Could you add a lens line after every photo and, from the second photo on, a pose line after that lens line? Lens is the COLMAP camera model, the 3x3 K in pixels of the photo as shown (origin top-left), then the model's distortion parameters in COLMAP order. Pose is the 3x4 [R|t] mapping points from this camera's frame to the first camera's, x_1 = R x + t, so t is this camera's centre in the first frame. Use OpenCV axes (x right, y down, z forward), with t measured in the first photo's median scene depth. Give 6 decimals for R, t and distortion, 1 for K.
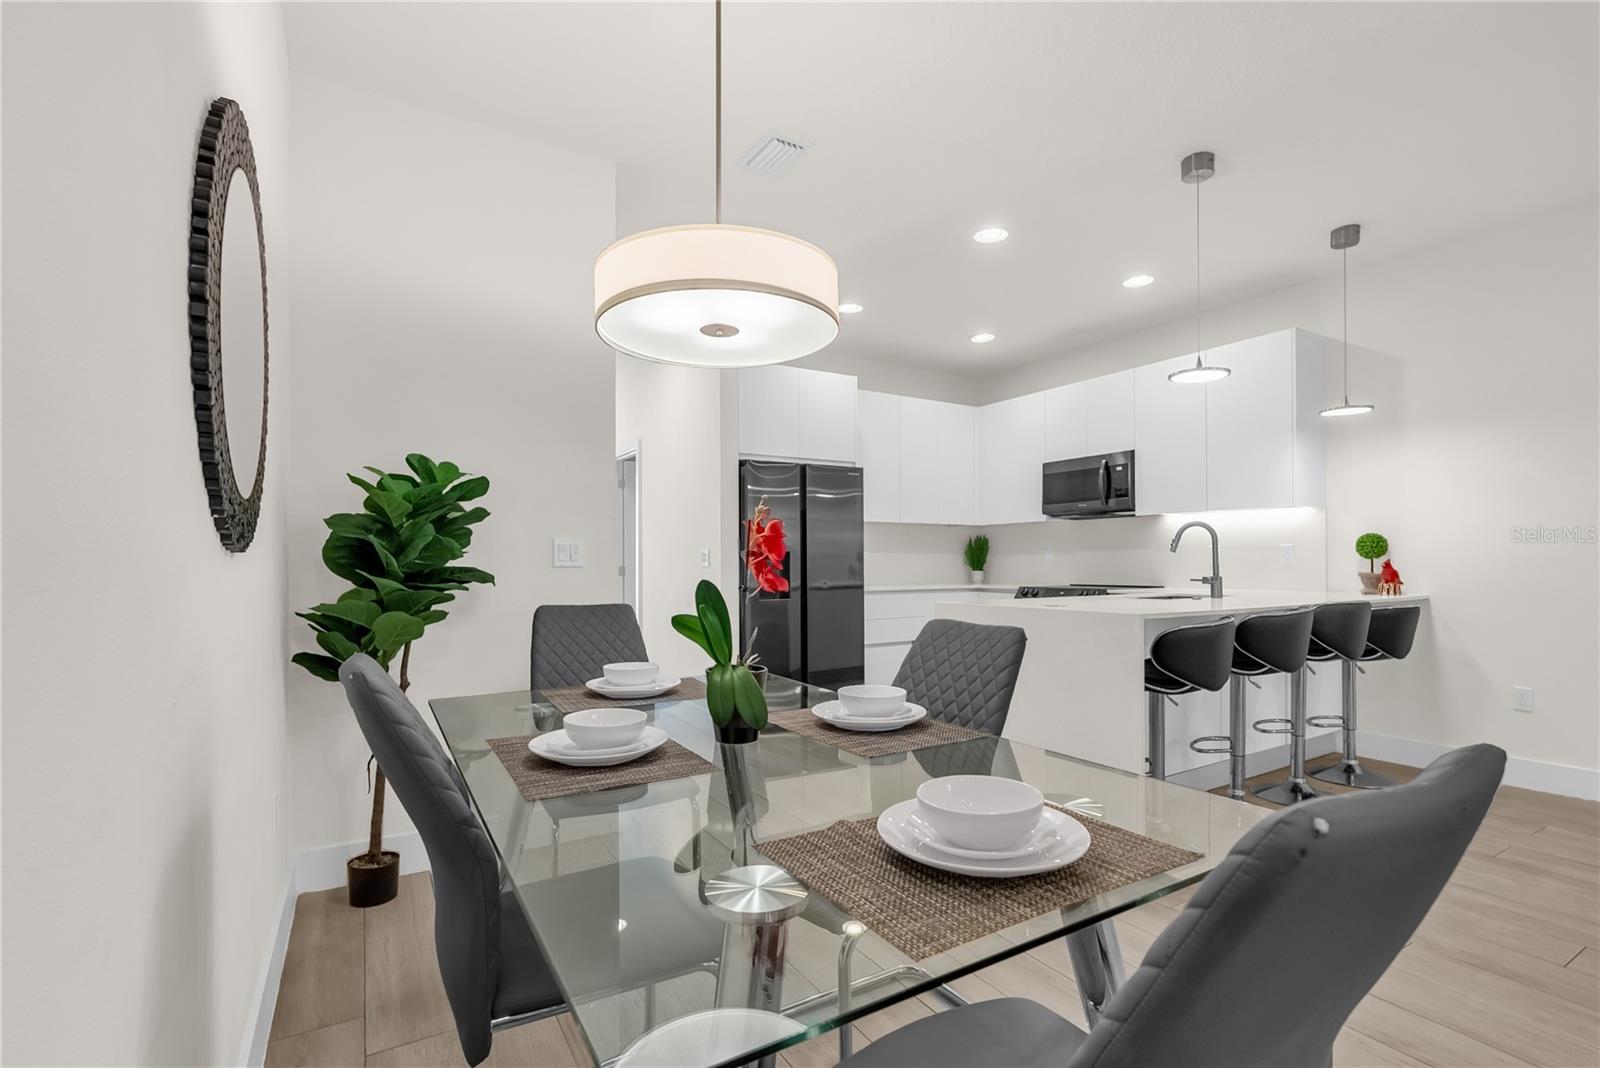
lens RADIAL K [[733.6, 0, 812.7], [0, 733.6, 547.2], [0, 0, 1]] dist [-0.000325, 0.000029]
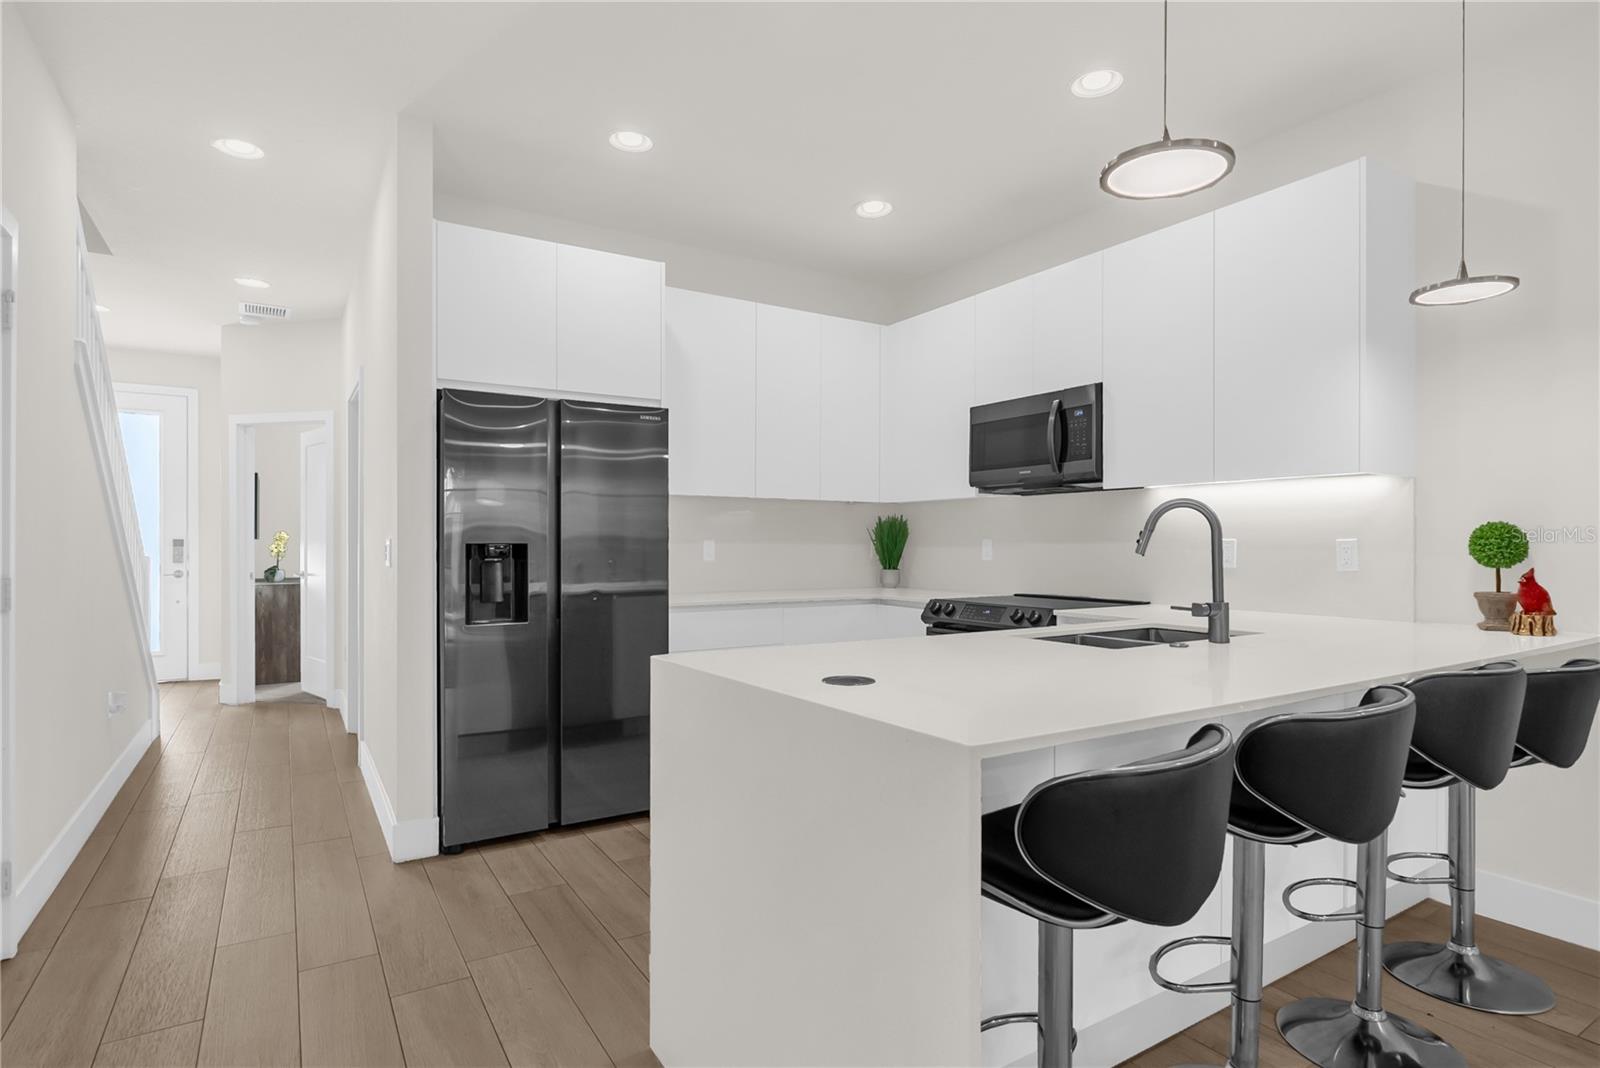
lens RADIAL K [[841.7, 0, 800.0], [0, 841.7, 534.0], [0, 0, 1]] dist [-0.003033, -0.000413]
pose [[0.999966, 0.007156, 0.004050, 0.186872], [-0.007193, 0.999931, 0.009273, -0.010120], [-0.003983, -0.009302, 0.999949, 0.298993]]
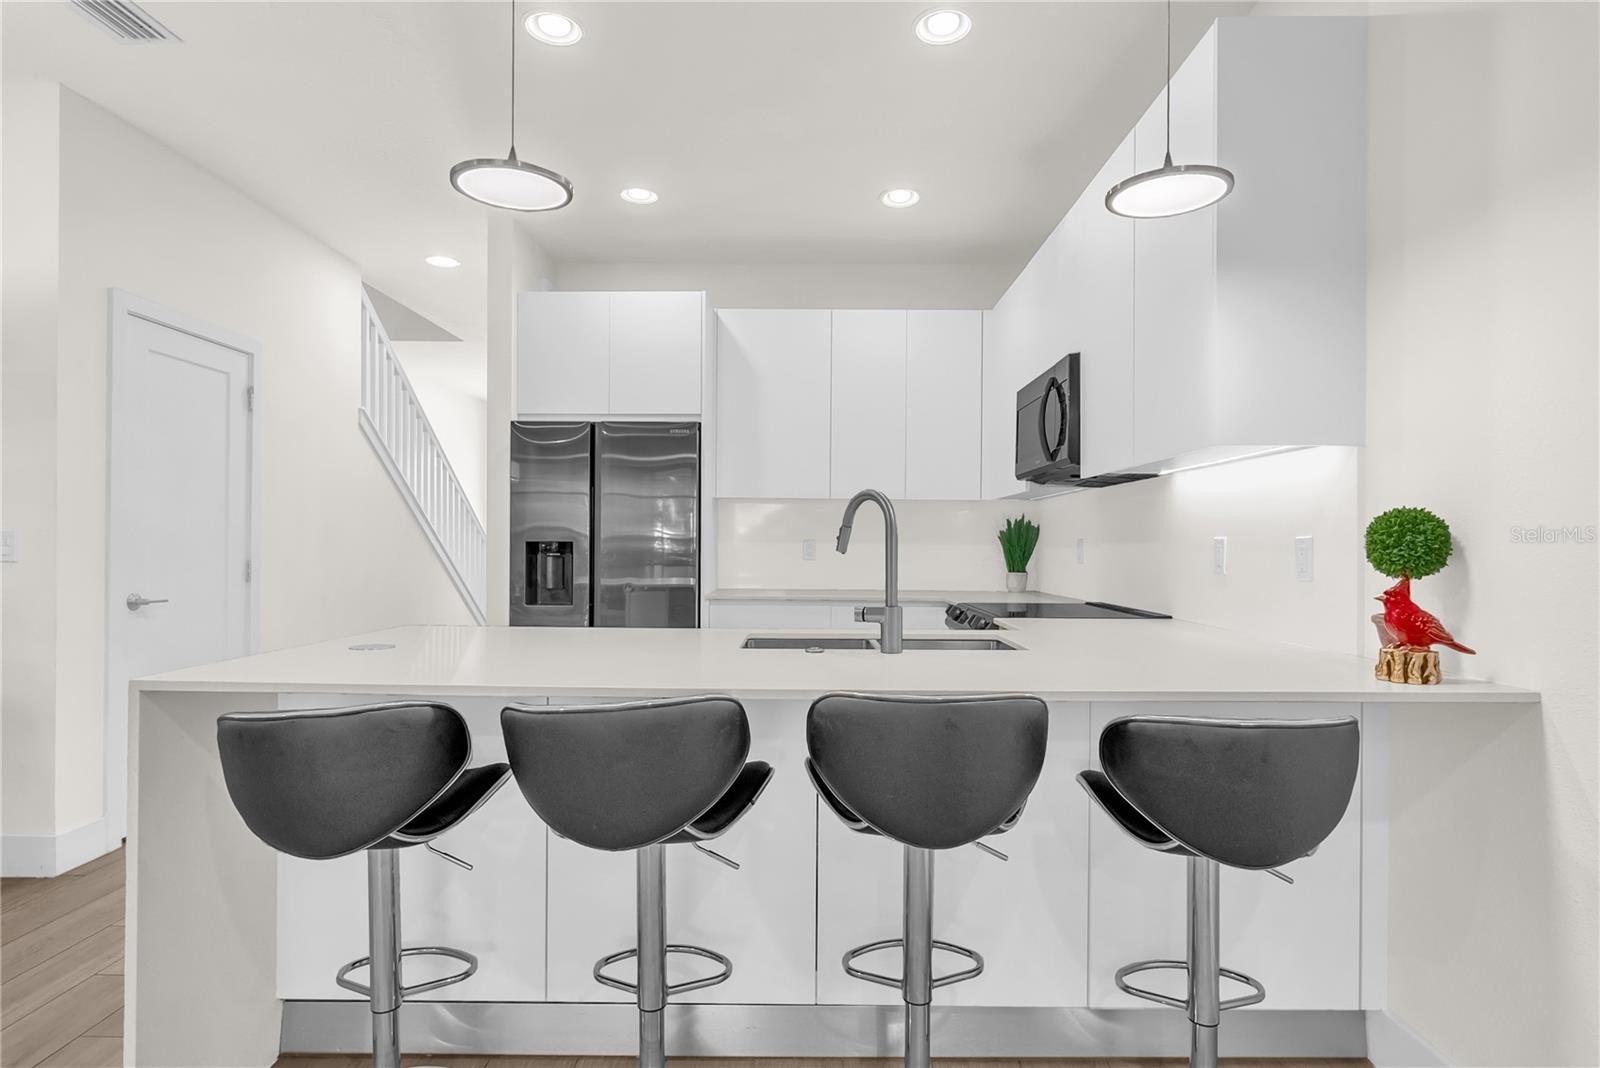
lens RADIAL K [[844.5, 0, 800.0], [0, 844.5, 534.0], [0, 0, 1]] dist [-0.020364, -0.000079]
pose [[0.845929, 0.003300, -0.533285, 0.608001], [0.000154, 0.999979, 0.006431, -0.007463], [0.533295, -0.005522, 0.845911, 0.399130]]
